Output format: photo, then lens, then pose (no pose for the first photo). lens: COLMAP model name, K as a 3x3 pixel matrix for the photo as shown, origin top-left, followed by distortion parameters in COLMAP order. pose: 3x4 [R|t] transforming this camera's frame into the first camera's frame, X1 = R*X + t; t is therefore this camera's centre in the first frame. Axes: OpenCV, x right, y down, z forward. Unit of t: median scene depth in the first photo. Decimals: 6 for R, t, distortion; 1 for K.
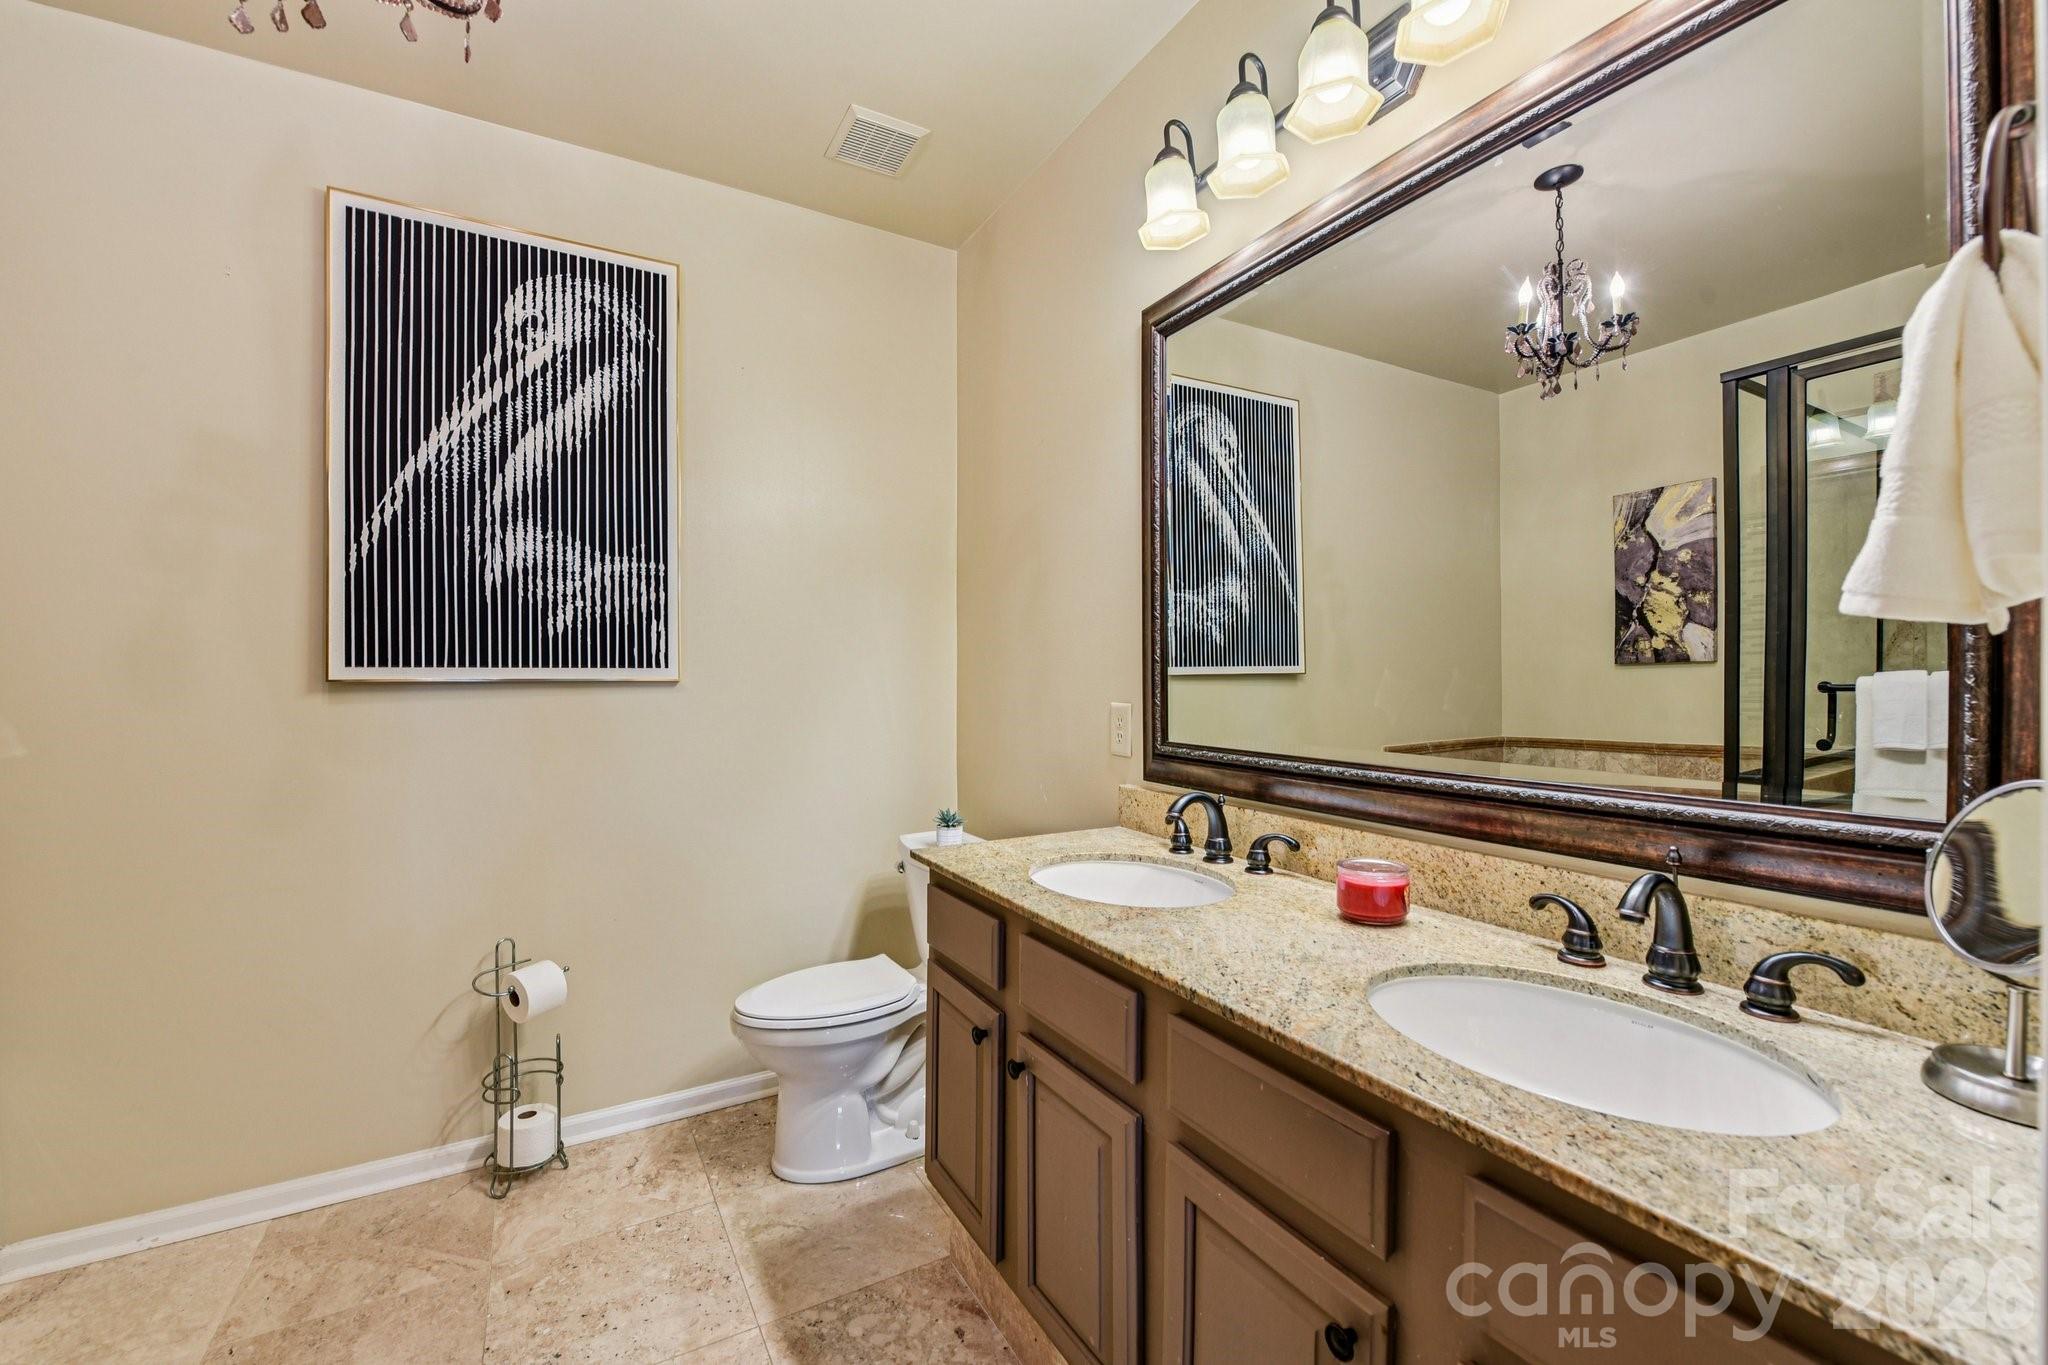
lens RADIAL K [[805.1, 0, 1015.4], [0, 805.1, 690.5], [0, 0, 1]] dist [-0.023466, -0.000352]
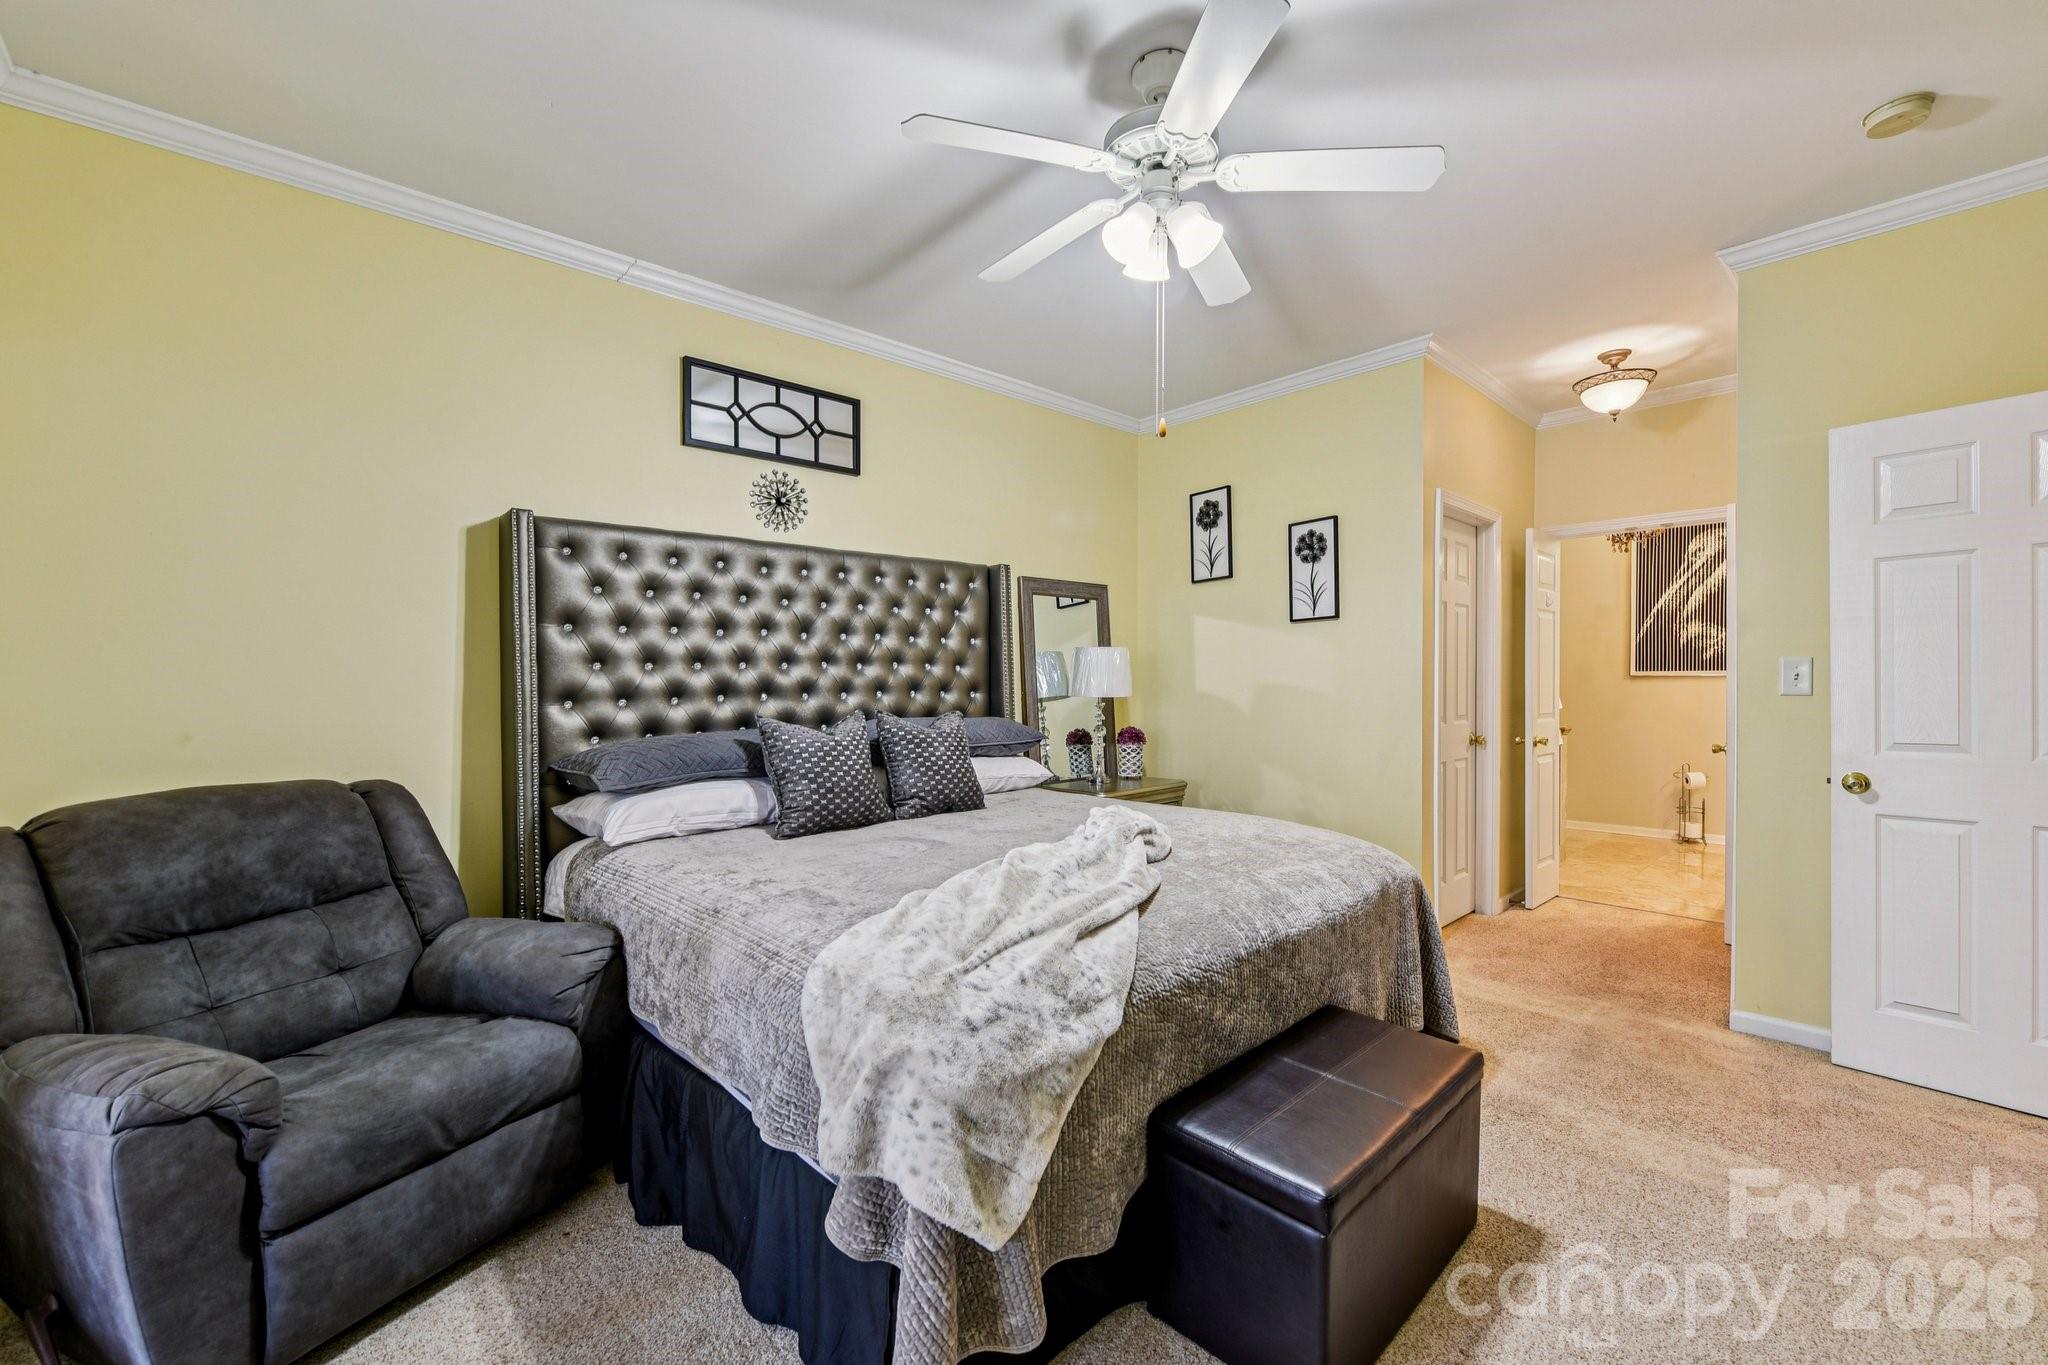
lens RADIAL K [[816.5, 0, 1012.2], [0, 816.5, 676.8], [0, 0, 1]] dist [-0.021570, -0.000237]
pose [[0.198703, 0.006675, -0.980037, 1.815583], [-0.006096, 0.999966, 0.005575, -0.005656], [0.980041, 0.004867, 0.198737, -2.085156]]
